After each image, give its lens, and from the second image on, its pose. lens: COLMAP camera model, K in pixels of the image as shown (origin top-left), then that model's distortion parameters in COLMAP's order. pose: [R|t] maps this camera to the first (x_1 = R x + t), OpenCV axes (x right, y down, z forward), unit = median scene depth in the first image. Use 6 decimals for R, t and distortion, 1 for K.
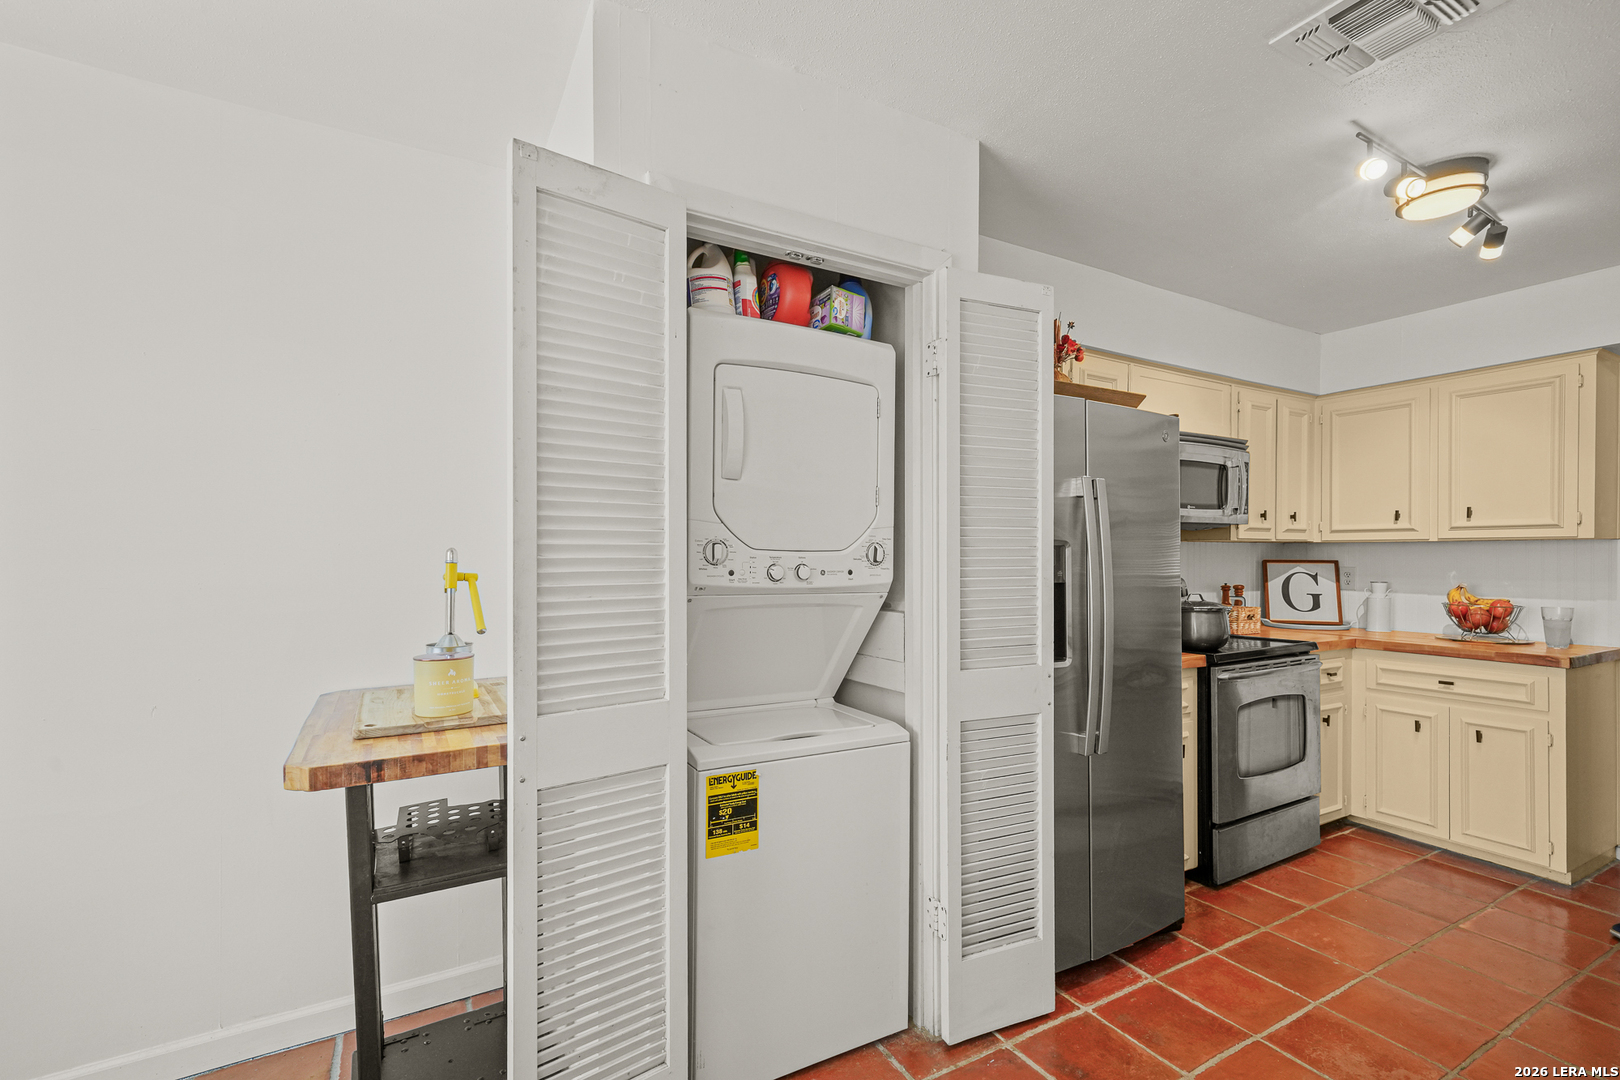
lens RADIAL K [[728.5, 0, 807.4], [0, 728.5, 552.1], [0, 0, 1]] dist [0.014486, 0.000173]
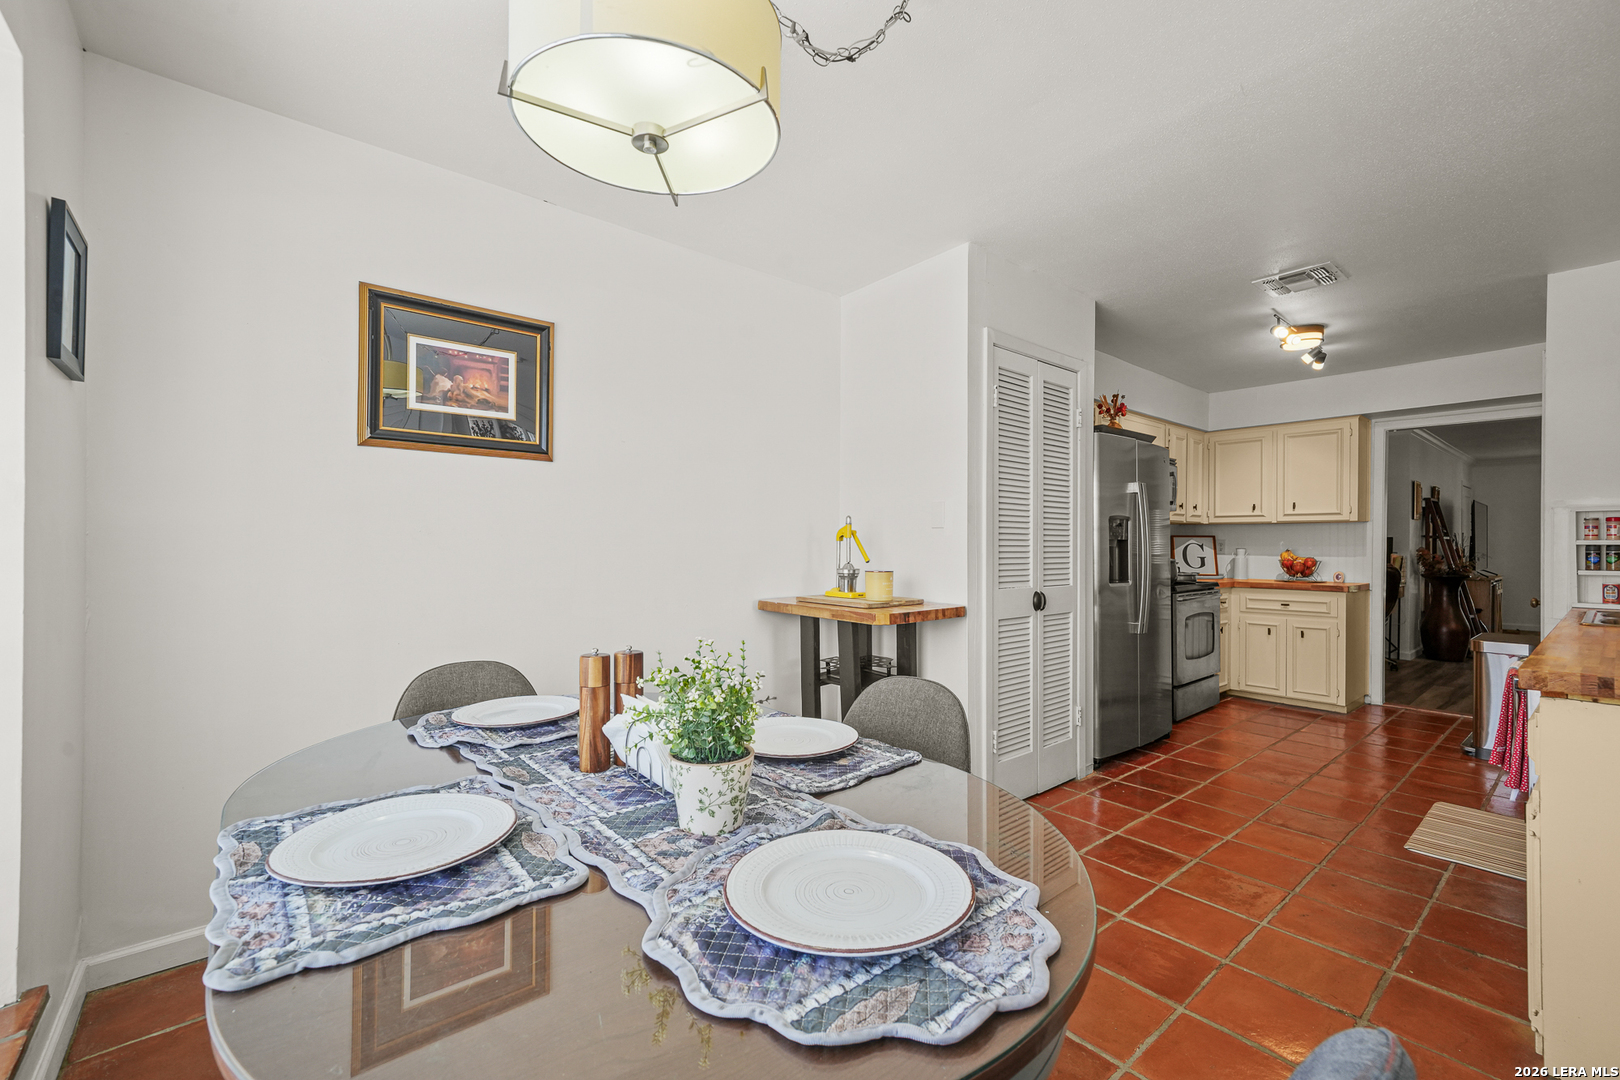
lens RADIAL K [[676.7, 0, 811.6], [0, 676.7, 539.9], [0, 0, 1]] dist [0.000266, 0.000408]
pose [[0.985020, 0.002385, 0.172426, -0.469719], [-0.002501, 0.999997, 0.000454, 0.027310], [-0.172425, -0.000879, 0.985022, -0.346435]]
